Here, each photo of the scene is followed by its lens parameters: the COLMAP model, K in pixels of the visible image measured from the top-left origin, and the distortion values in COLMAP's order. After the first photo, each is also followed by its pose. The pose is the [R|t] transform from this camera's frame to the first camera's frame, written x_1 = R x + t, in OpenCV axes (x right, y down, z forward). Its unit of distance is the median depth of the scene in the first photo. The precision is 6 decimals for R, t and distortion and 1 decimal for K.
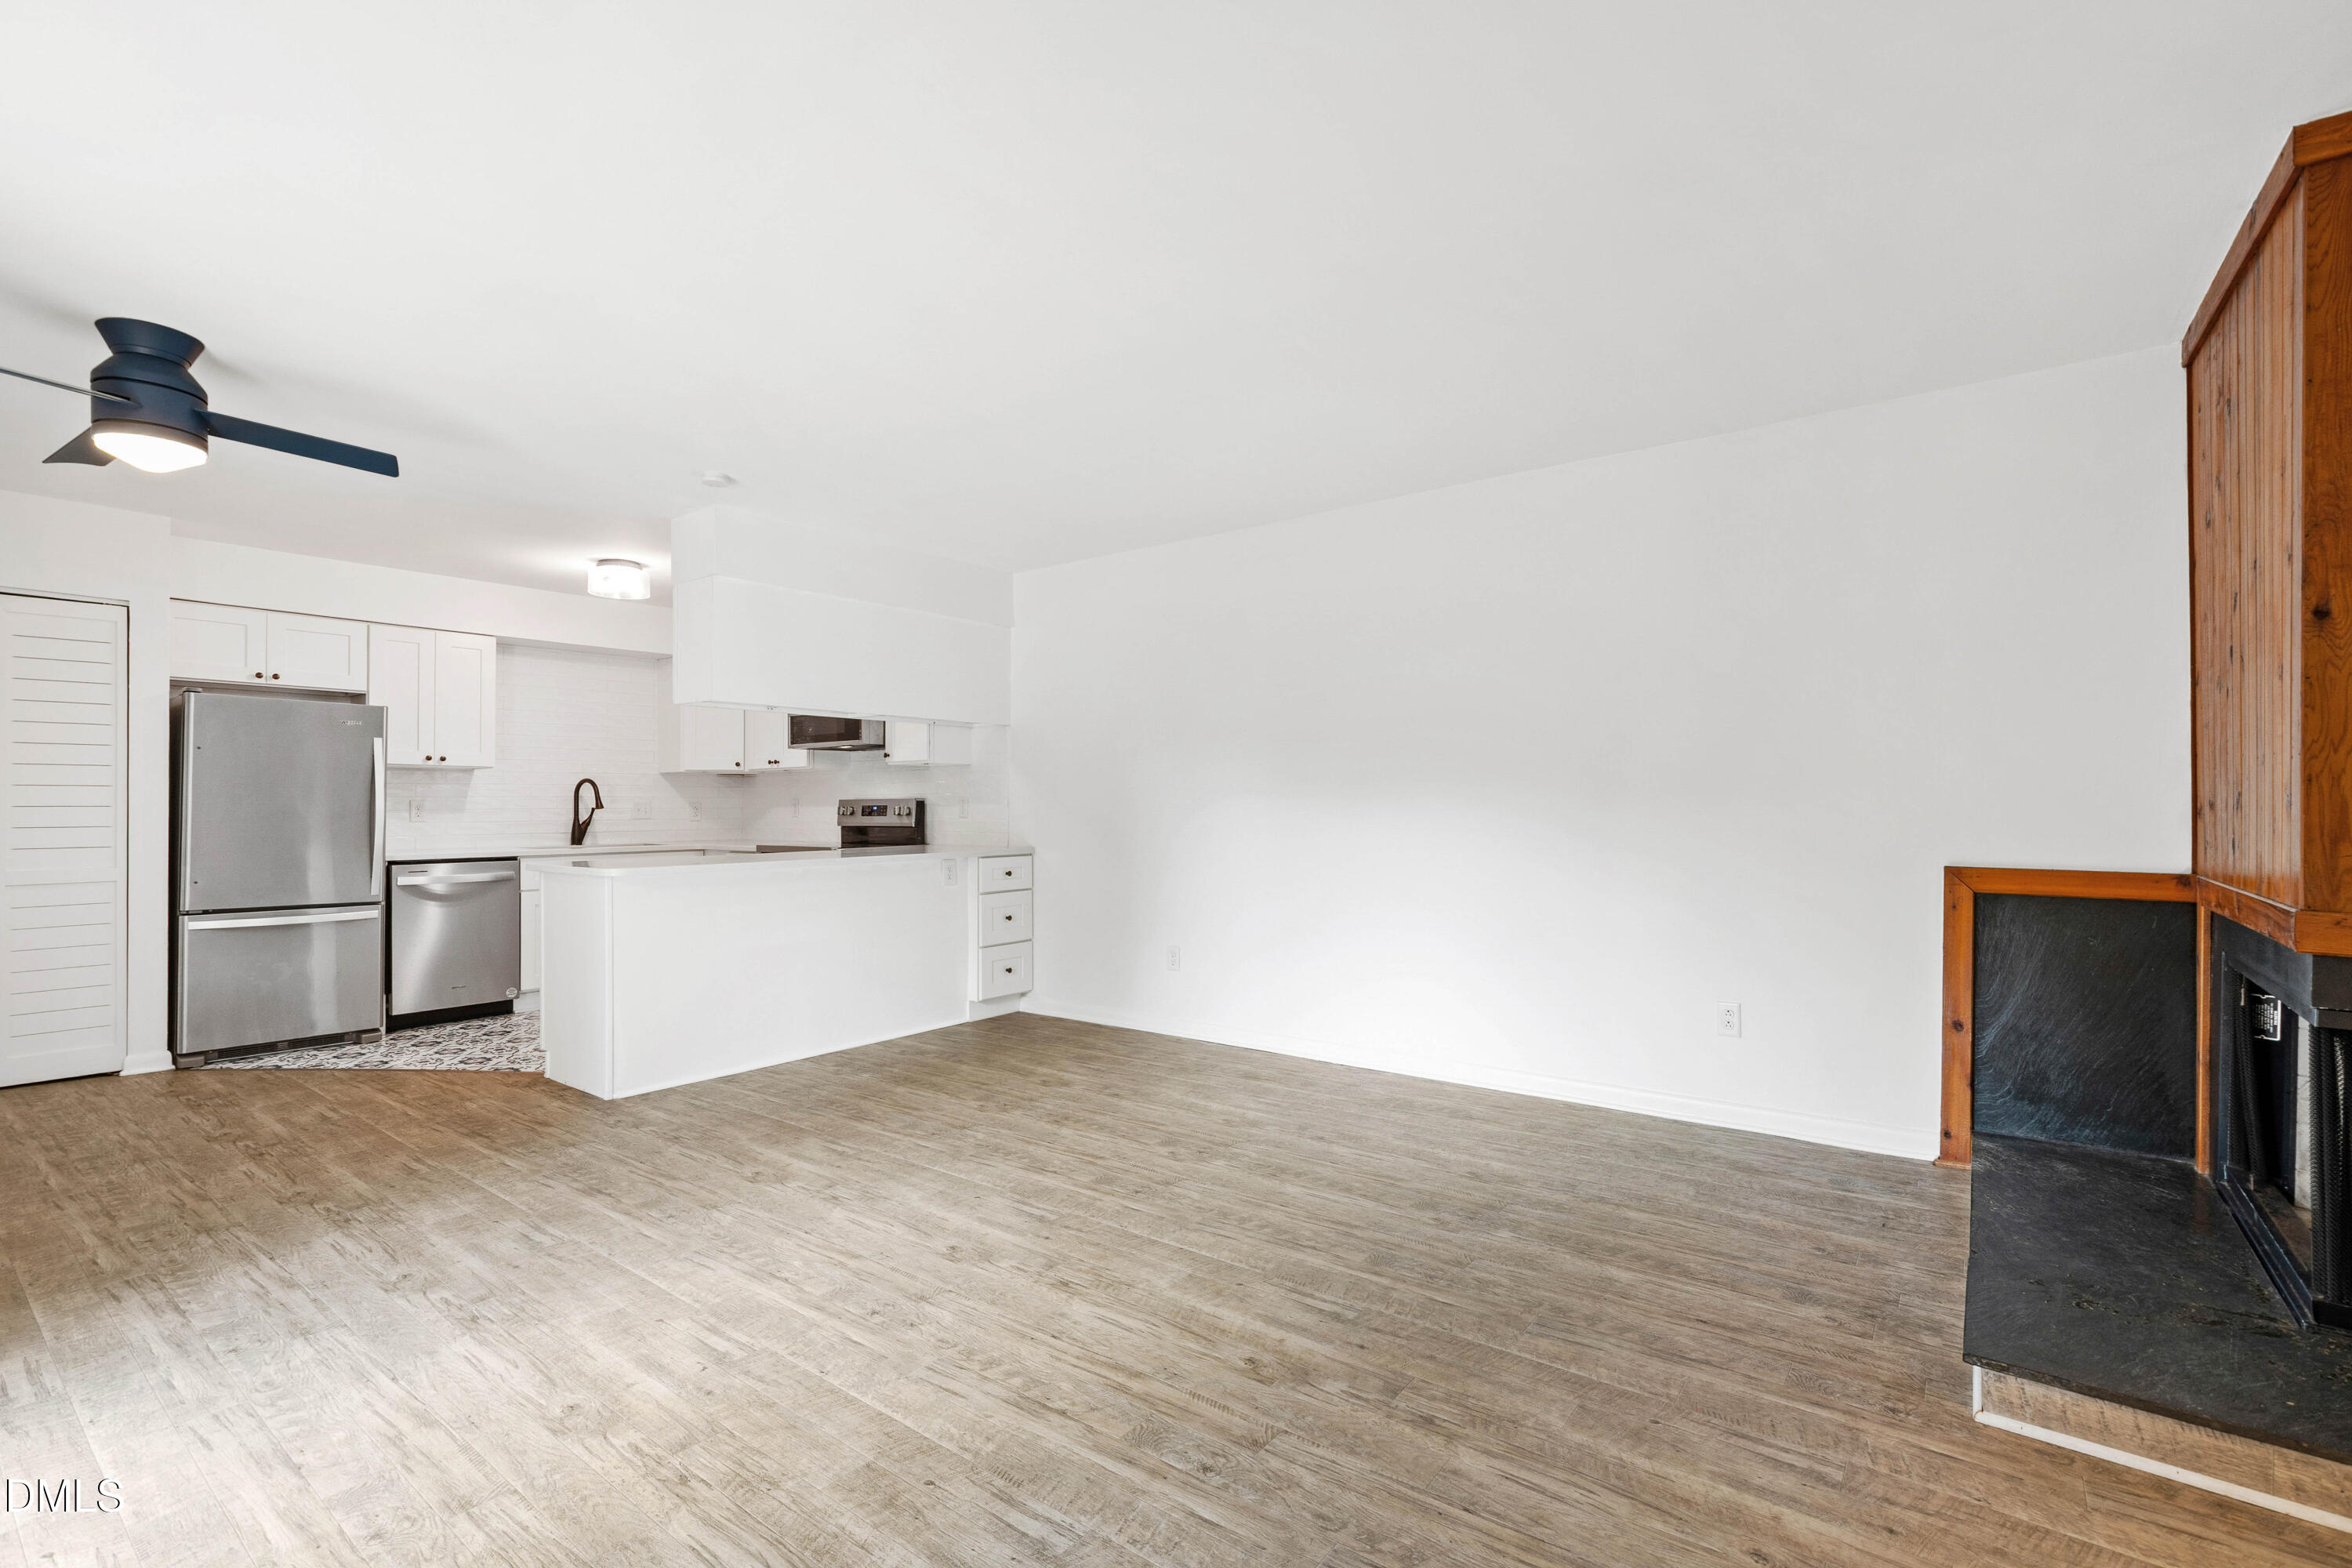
lens RADIAL K [[1039.4, 0, 1187.0], [0, 1039.4, 802.4], [0, 0, 1]] dist [-0.000879, 0.000253]
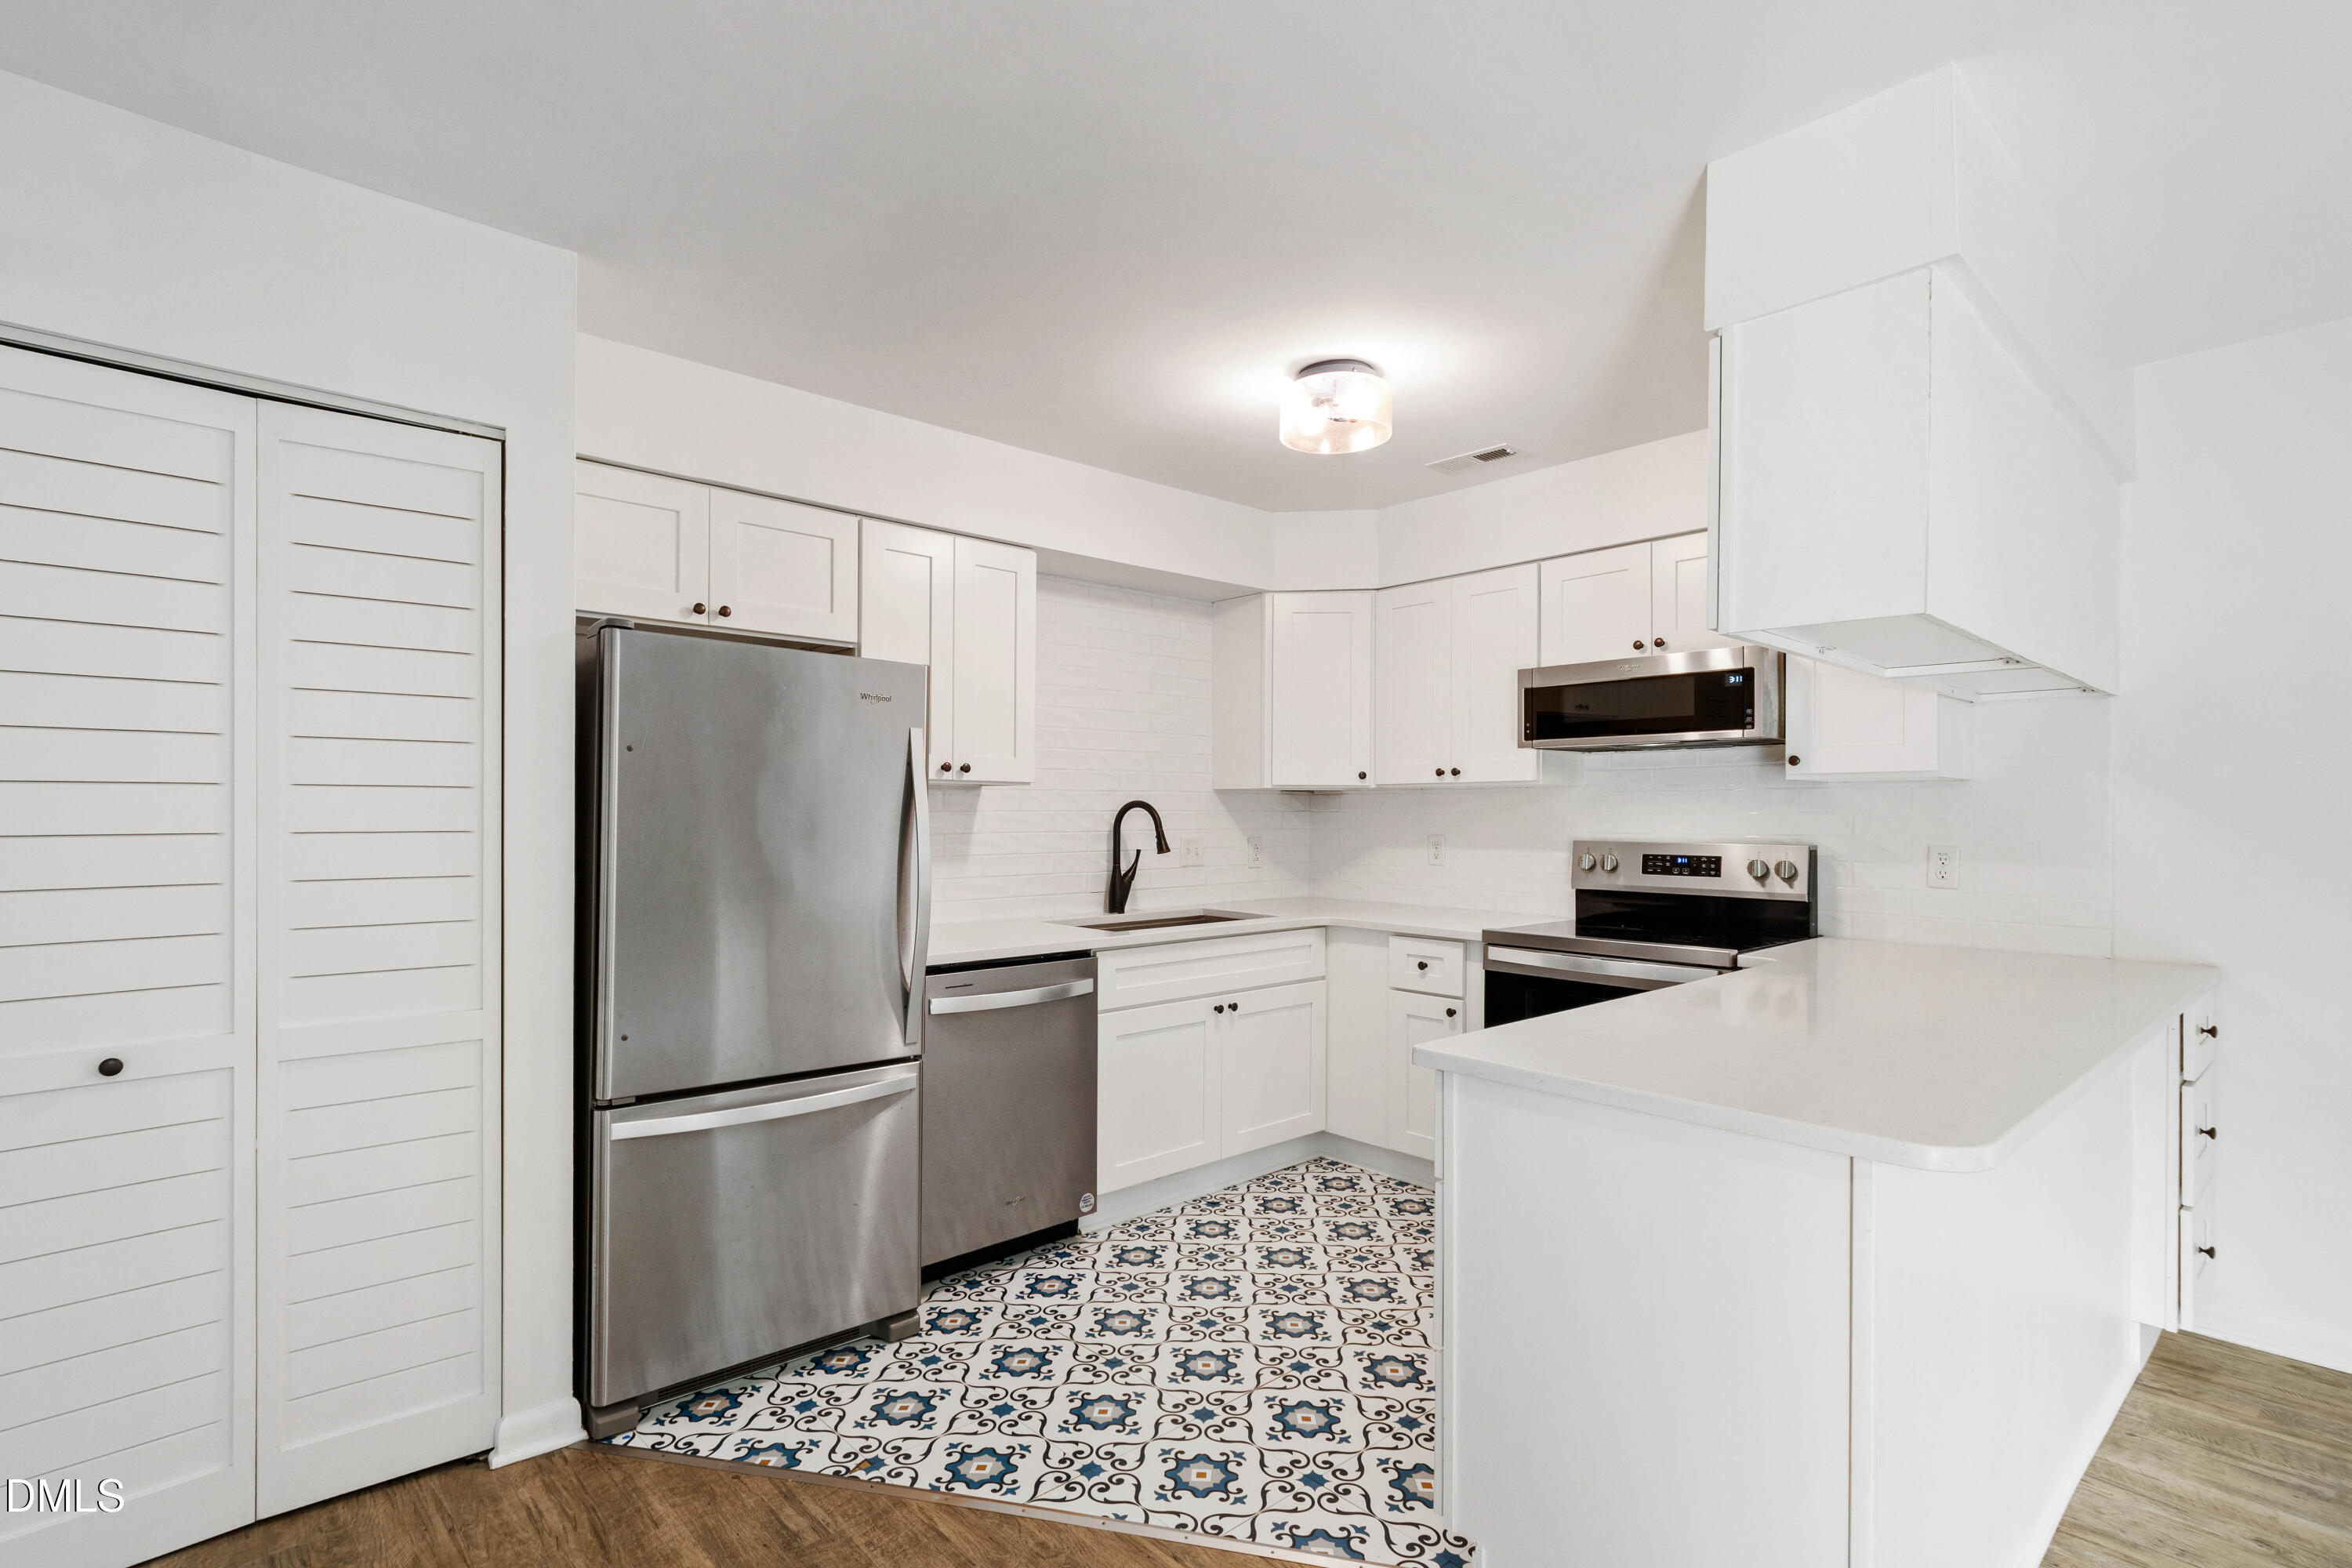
lens RADIAL K [[1115.7, 0, 1191.4], [0, 1115.7, 808.3], [0, 0, 1]] dist [-0.003233, -0.000586]
pose [[0.983185, 0.005794, -0.182523, -0.764463], [-0.005592, 0.999983, 0.001625, -0.034947], [0.182529, -0.000578, 0.983200, 0.690743]]
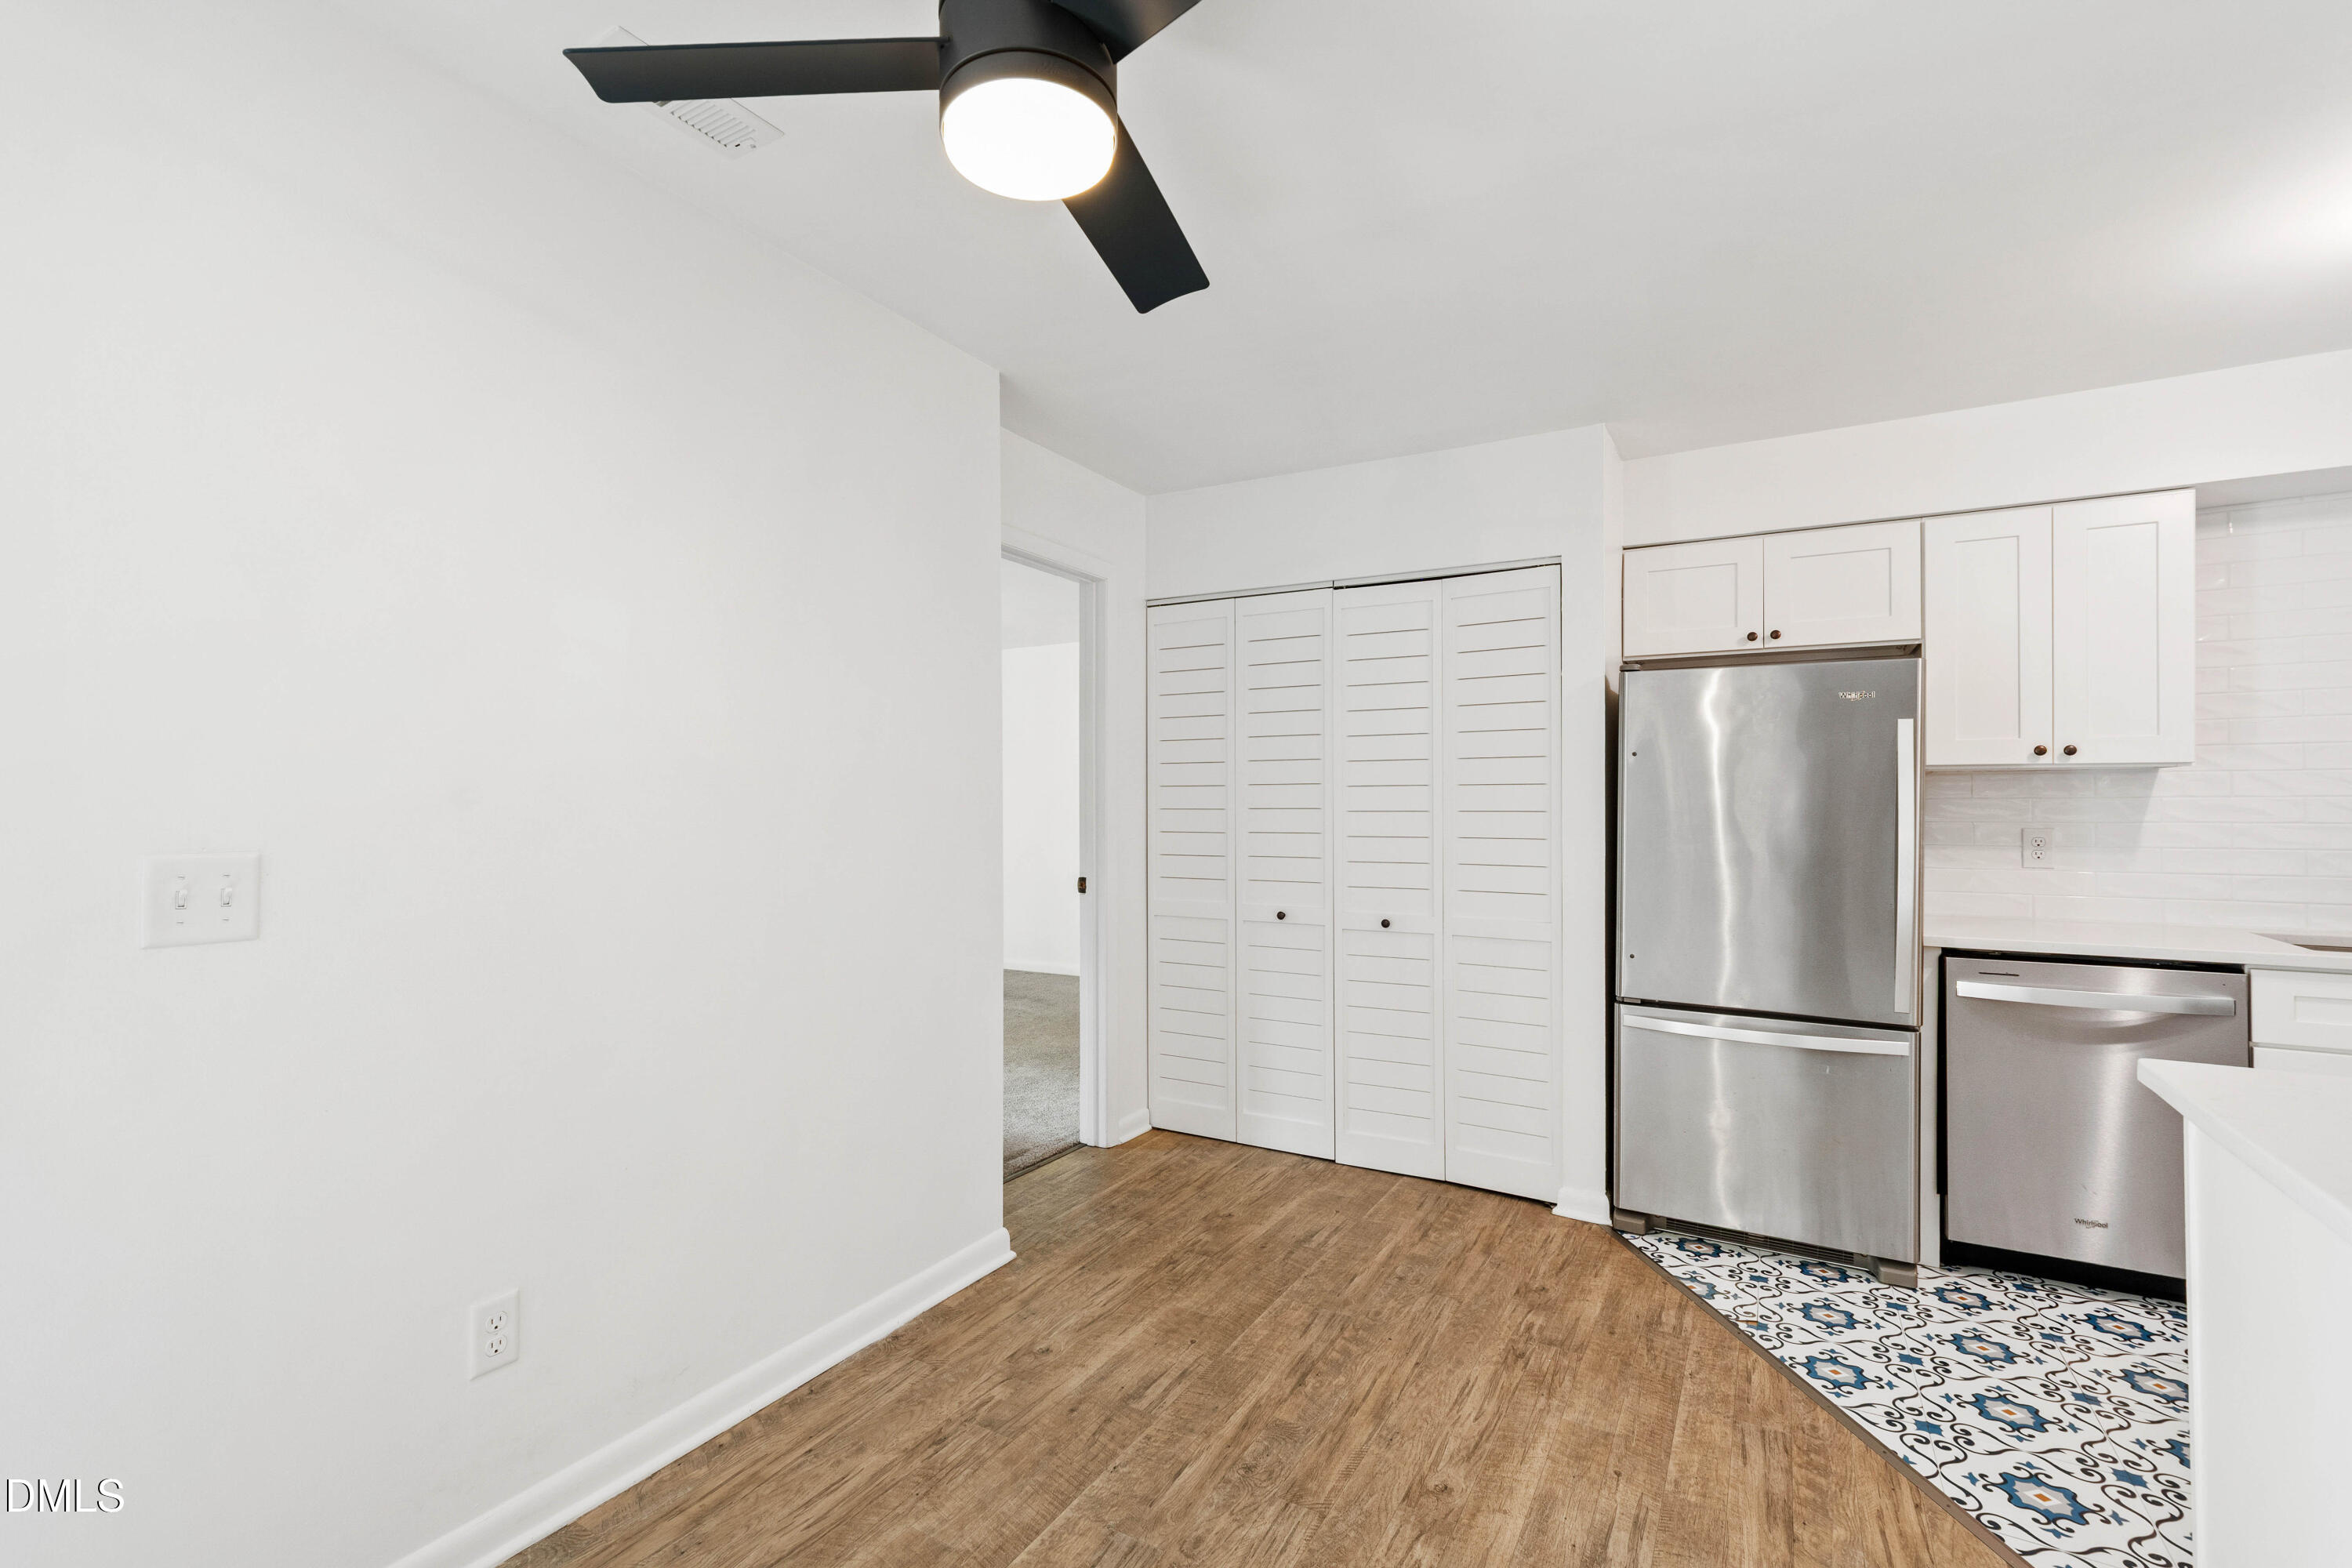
lens RADIAL K [[1043.0, 0, 1152.9], [0, 1043.0, 799.2], [0, 0, 1]] dist [0.002665, -0.000720]
pose [[0.110384, -0.001194, -0.993888, -0.401572], [0.005752, 0.999983, -0.000562, -0.031879], [0.993872, -0.005655, 0.110389, 0.772906]]
